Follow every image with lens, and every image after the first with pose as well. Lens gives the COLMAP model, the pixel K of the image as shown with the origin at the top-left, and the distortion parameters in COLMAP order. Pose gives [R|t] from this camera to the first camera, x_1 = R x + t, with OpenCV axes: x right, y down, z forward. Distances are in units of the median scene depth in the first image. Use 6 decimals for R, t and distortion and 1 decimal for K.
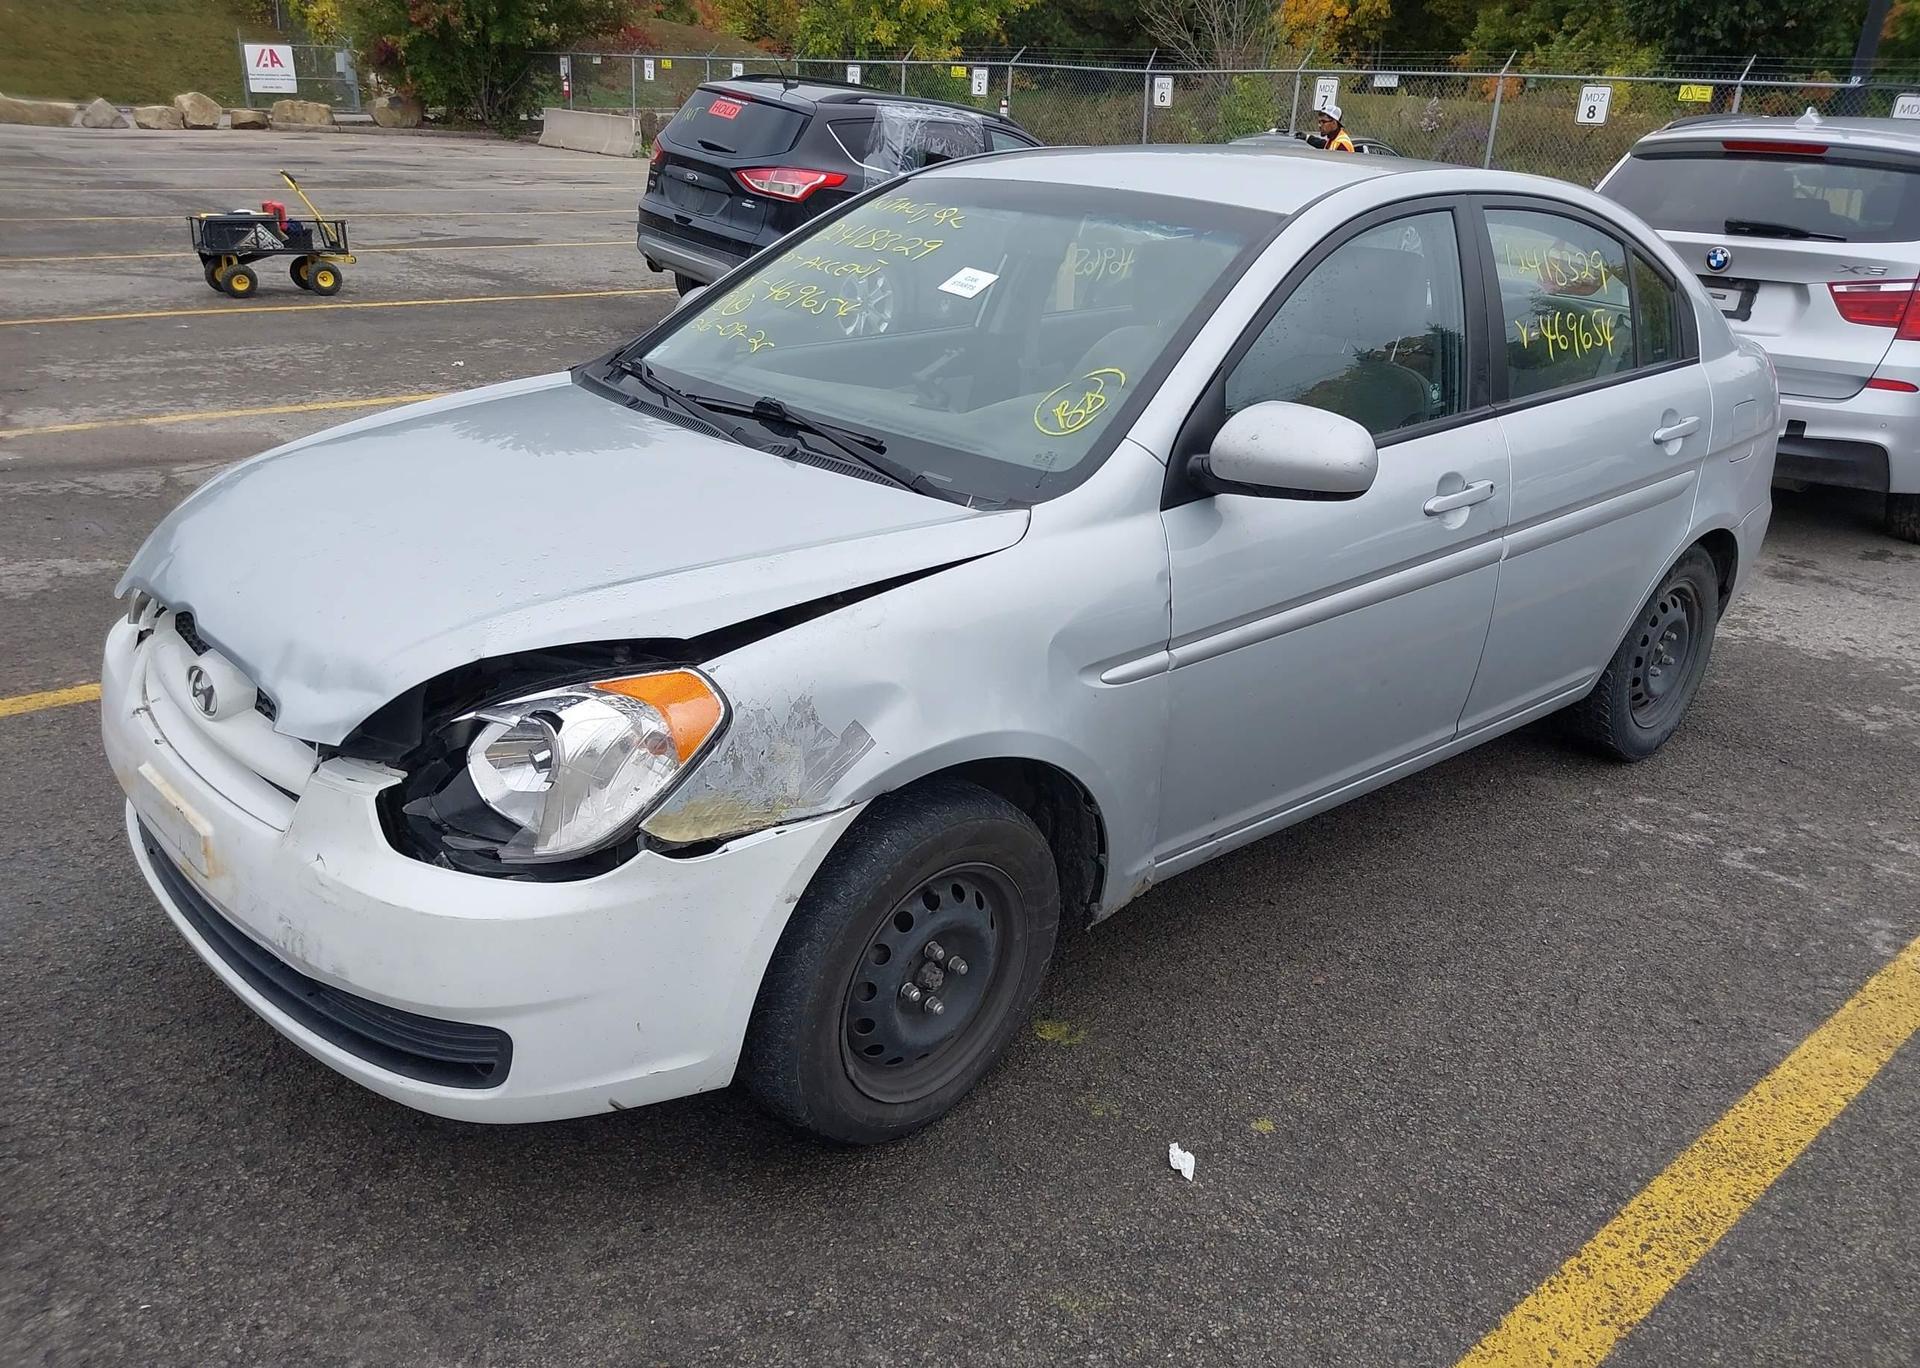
lens RADIAL K [[1528.9, 0, 960.0], [0, 1528.9, 684.0], [0, 0, 1]] dist [0.035774, -0.051731]
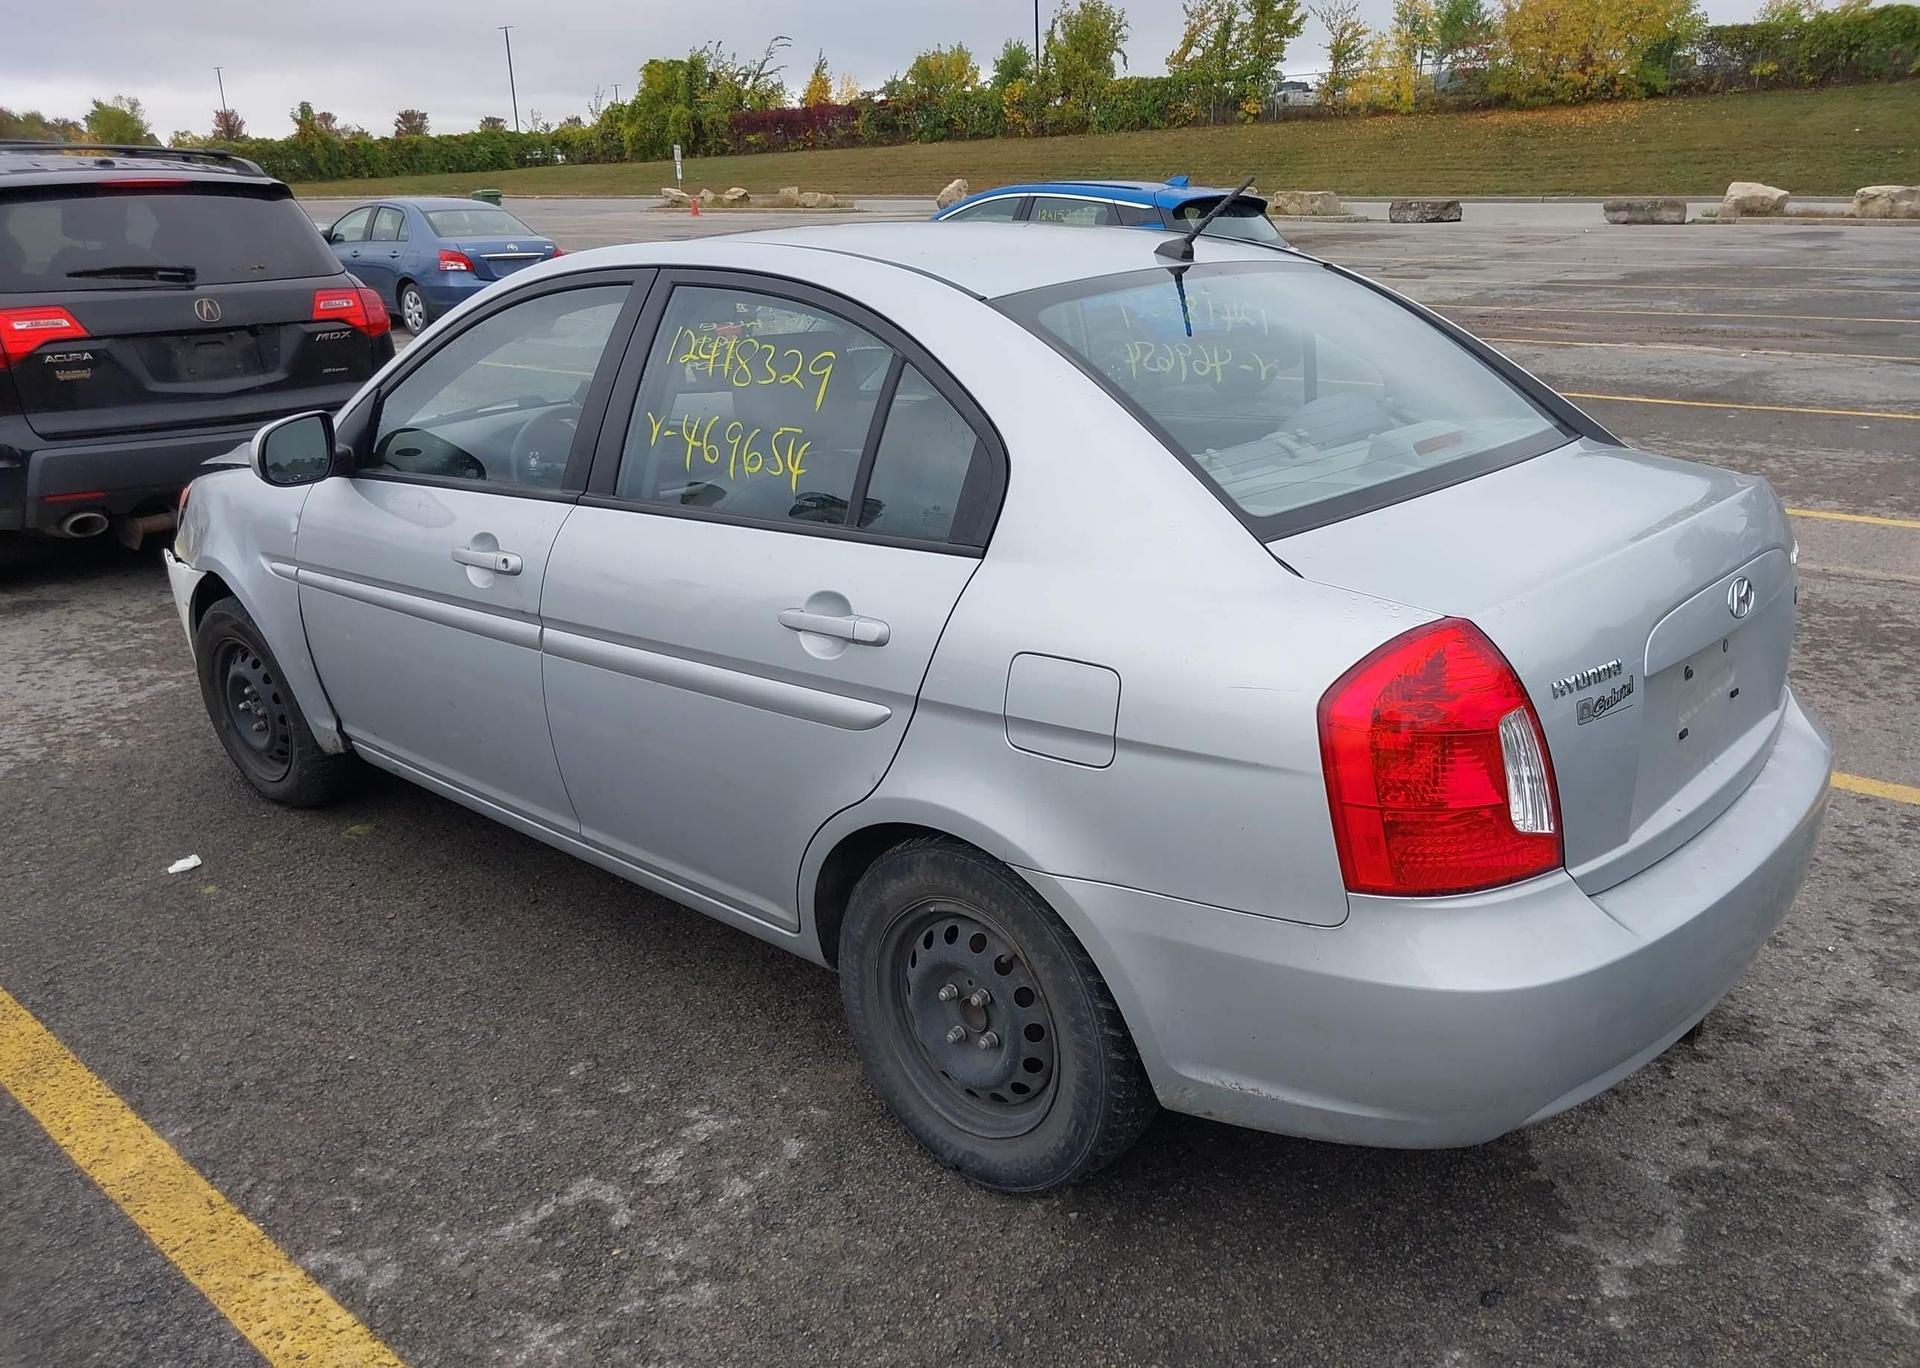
lens RADIAL K [[1502.7, 0, 962.3], [0, 1502.7, 660.4], [0, 0, 1]] dist [0.051356, -0.065579]
pose [[0.099958, 0.249148, -0.963293, 1.490911], [-0.324479, 0.923377, 0.205154, -0.408627], [0.940597, 0.292061, 0.173142, 1.272109]]
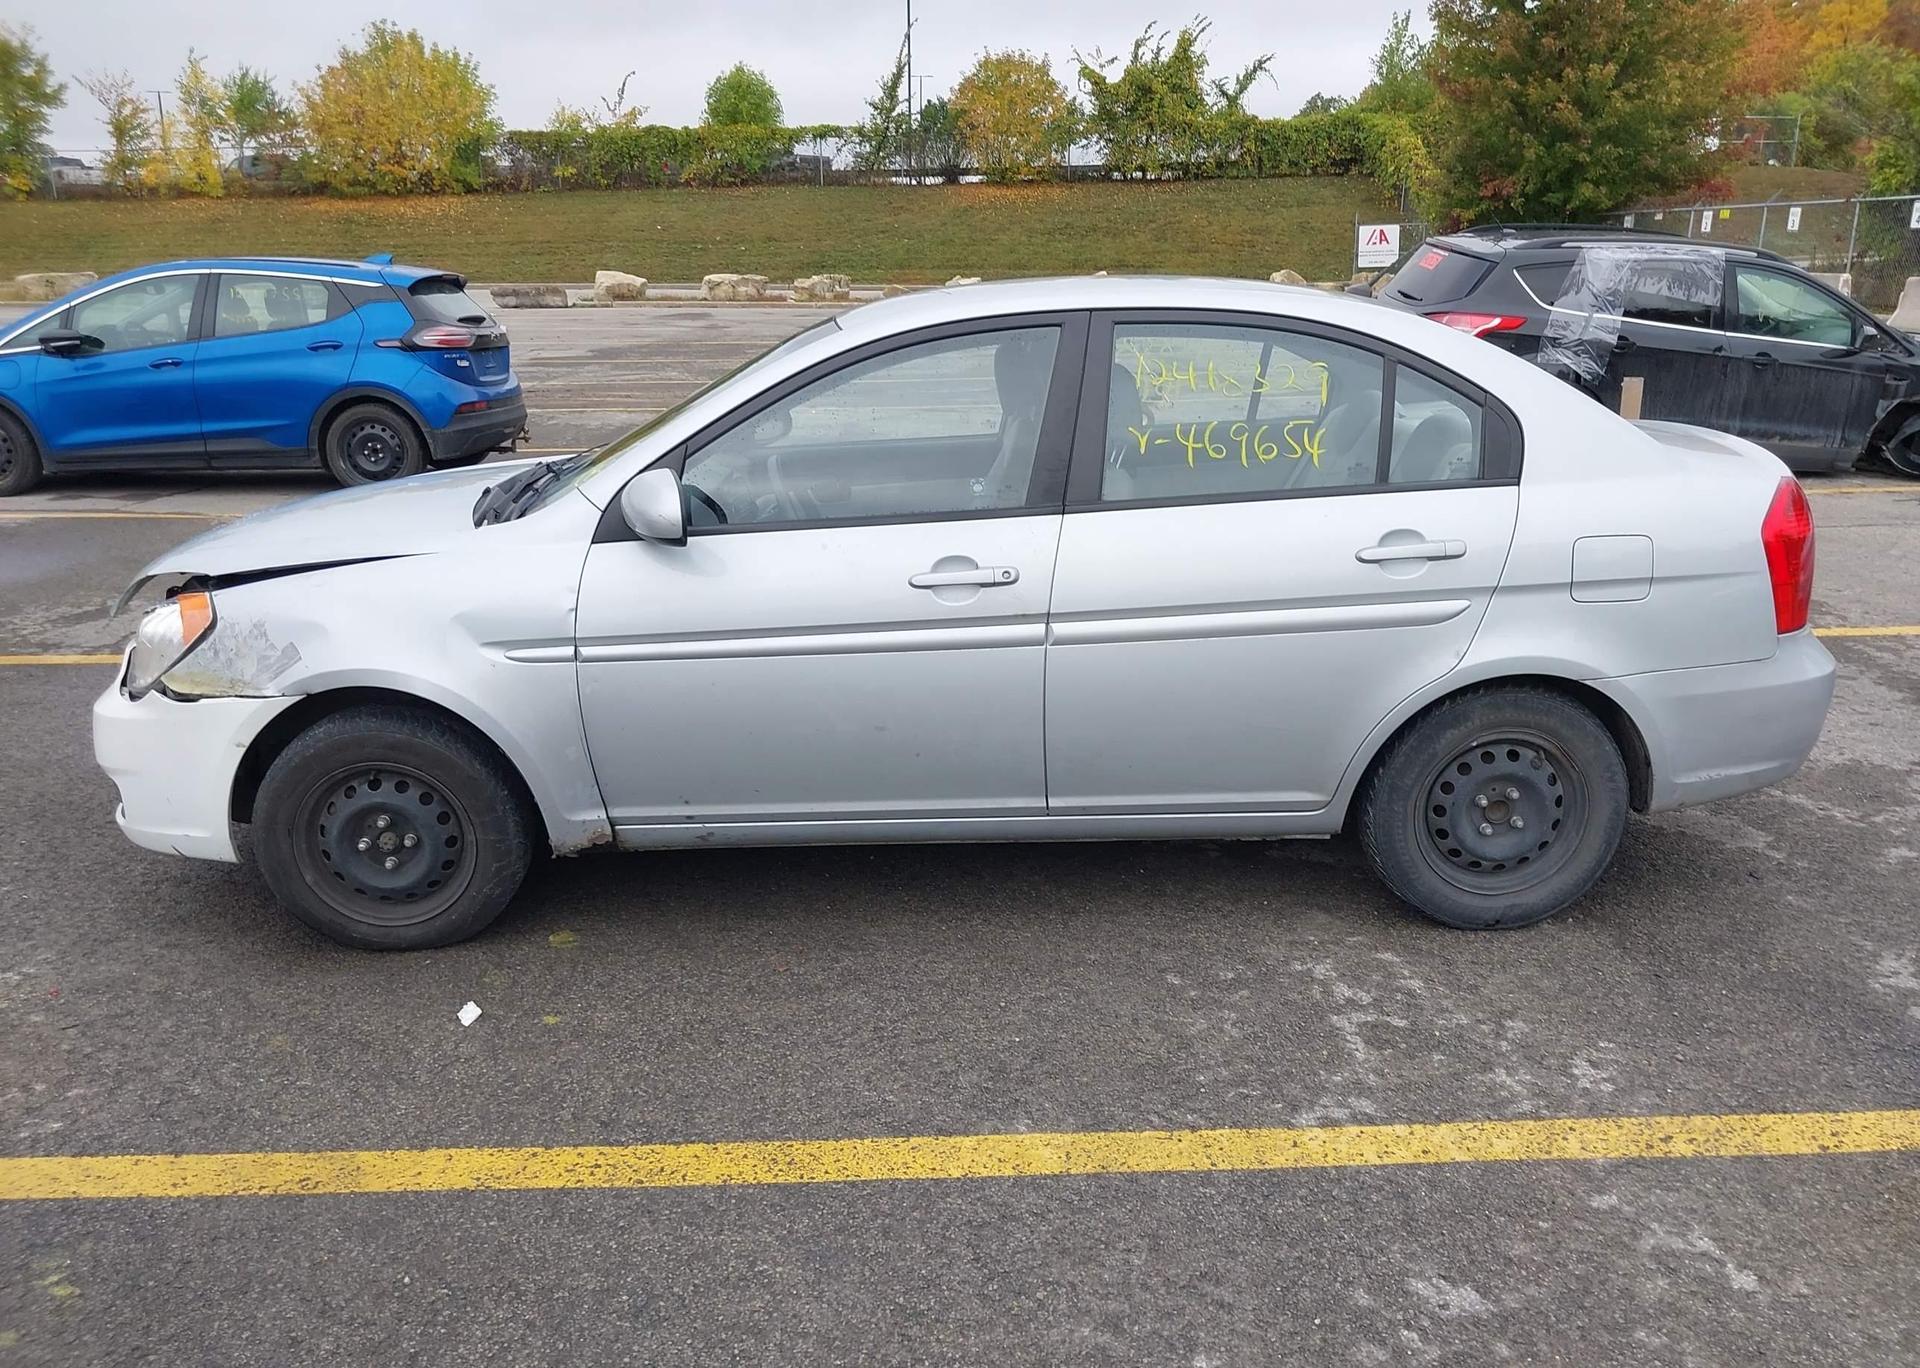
lens RADIAL K [[1502.7, 0, 962.3], [0, 1502.7, 660.4], [0, 0, 1]] dist [0.051356, -0.065579]
pose [[0.749954, 0.116019, -0.651237, 1.165353], [-0.186447, 0.981658, -0.039824, -0.019728], [0.634671, 0.151287, 0.757829, 0.198905]]
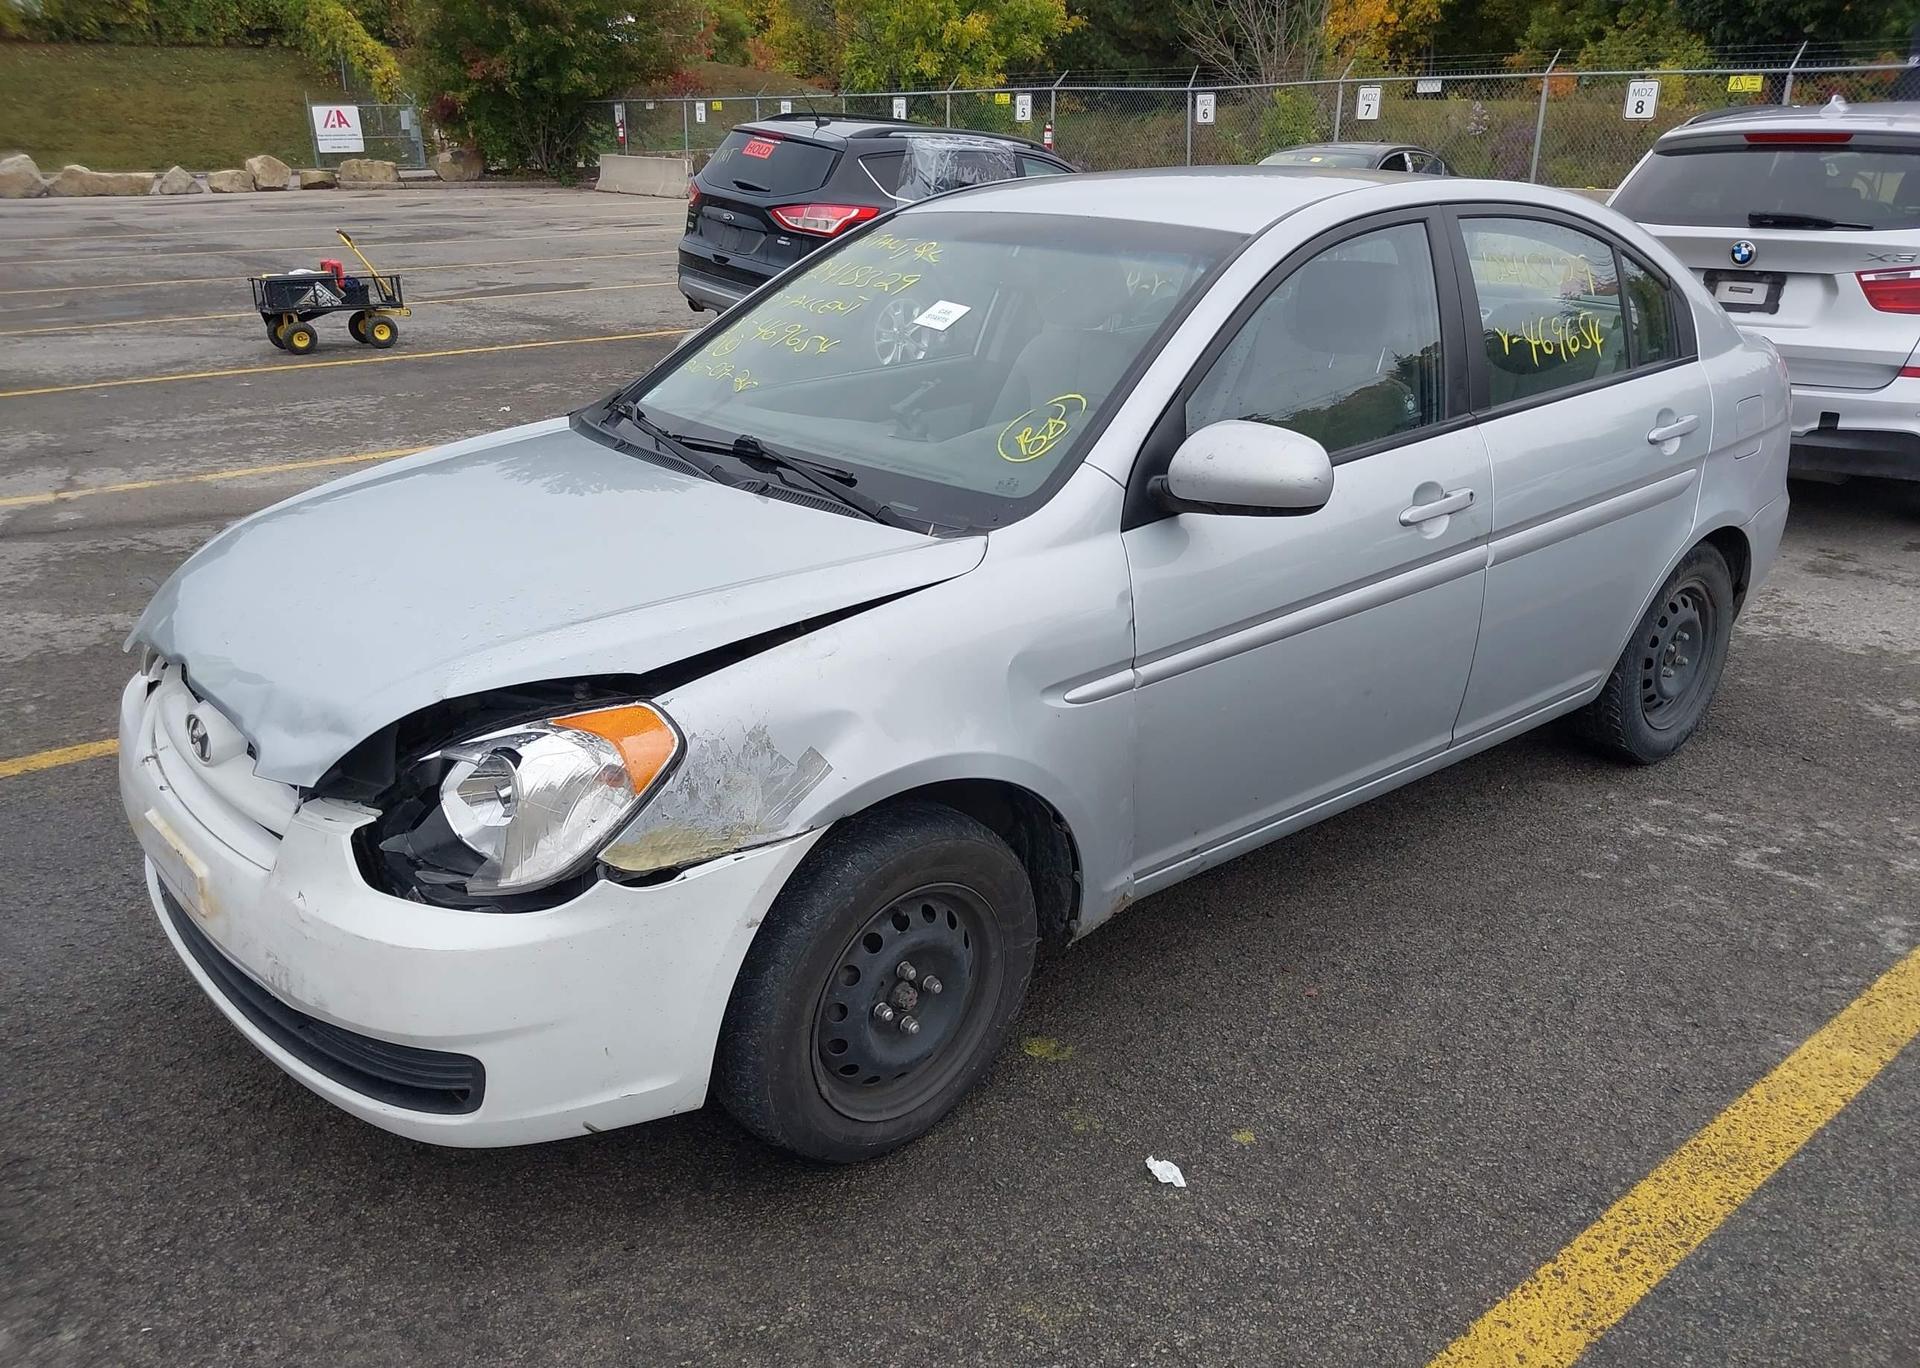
lens RADIAL K [[1528.9, 0, 960.0], [0, 1528.9, 684.0], [0, 0, 1]] dist [0.035774, -0.051731]
pose [[0.998331, -0.032688, -0.047606, 0.064426], [0.031968, 0.999364, -0.015819, 0.000579], [0.048093, 0.014270, 0.998741, -0.017535]]
